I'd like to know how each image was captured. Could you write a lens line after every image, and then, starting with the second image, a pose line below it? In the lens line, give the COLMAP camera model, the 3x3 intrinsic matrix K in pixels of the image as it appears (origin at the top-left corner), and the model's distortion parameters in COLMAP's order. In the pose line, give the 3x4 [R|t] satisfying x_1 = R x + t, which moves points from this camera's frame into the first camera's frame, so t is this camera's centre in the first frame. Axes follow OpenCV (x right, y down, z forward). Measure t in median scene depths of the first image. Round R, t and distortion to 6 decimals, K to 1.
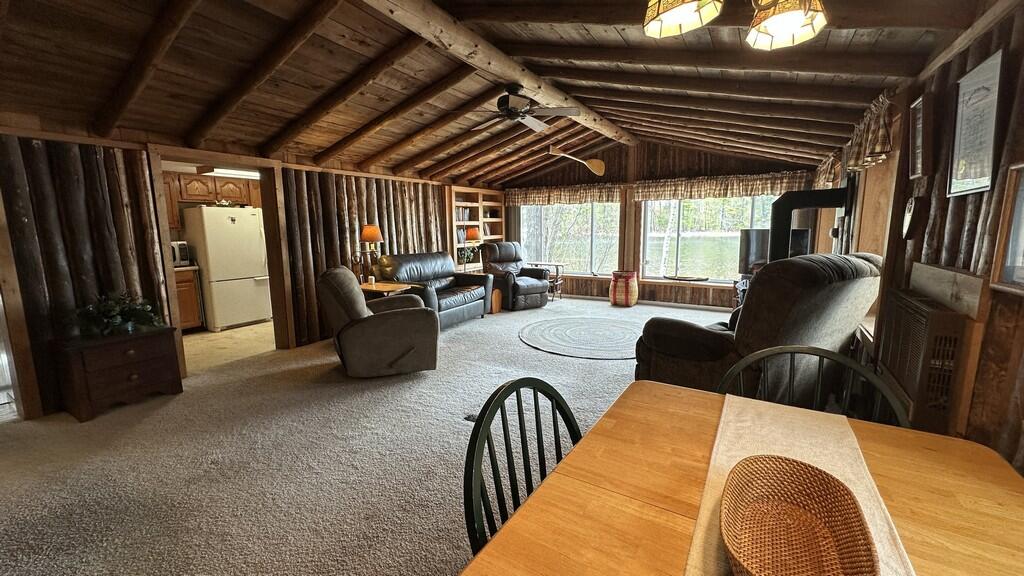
lens RADIAL K [[406.6, 0, 511.2], [0, 406.6, 289.4], [0, 0, 1]] dist [-0.002571, 0.000191]
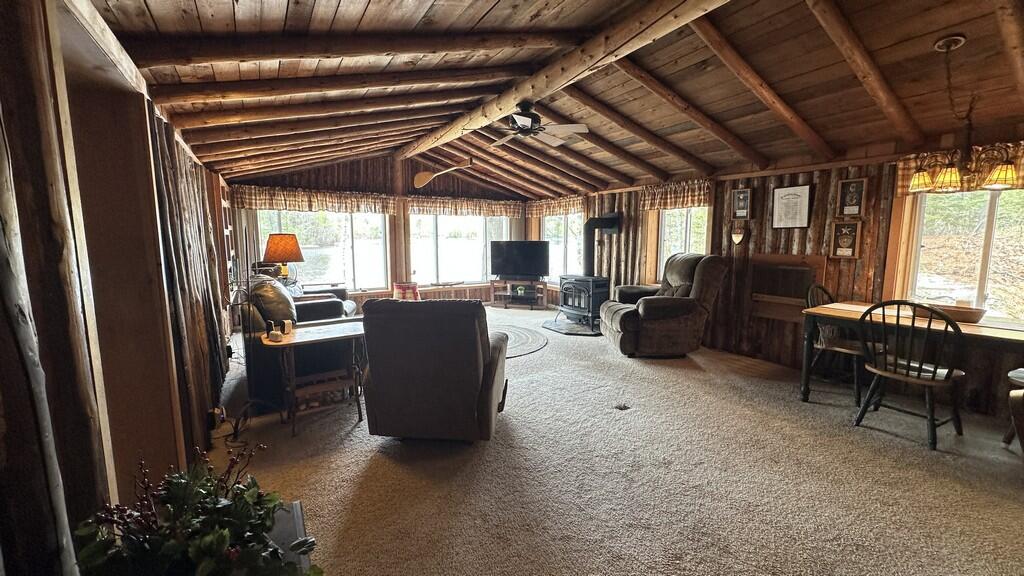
lens RADIAL K [[406.6, 0, 512.6], [0, 406.6, 291.2], [0, 0, 1]] dist [-0.002571, 0.000191]
pose [[0.443921, -0.110357, 0.889244, -0.523603], [0.131888, 0.989626, 0.056974, -0.047480], [-0.886307, 0.091989, 0.453870, 0.316597]]
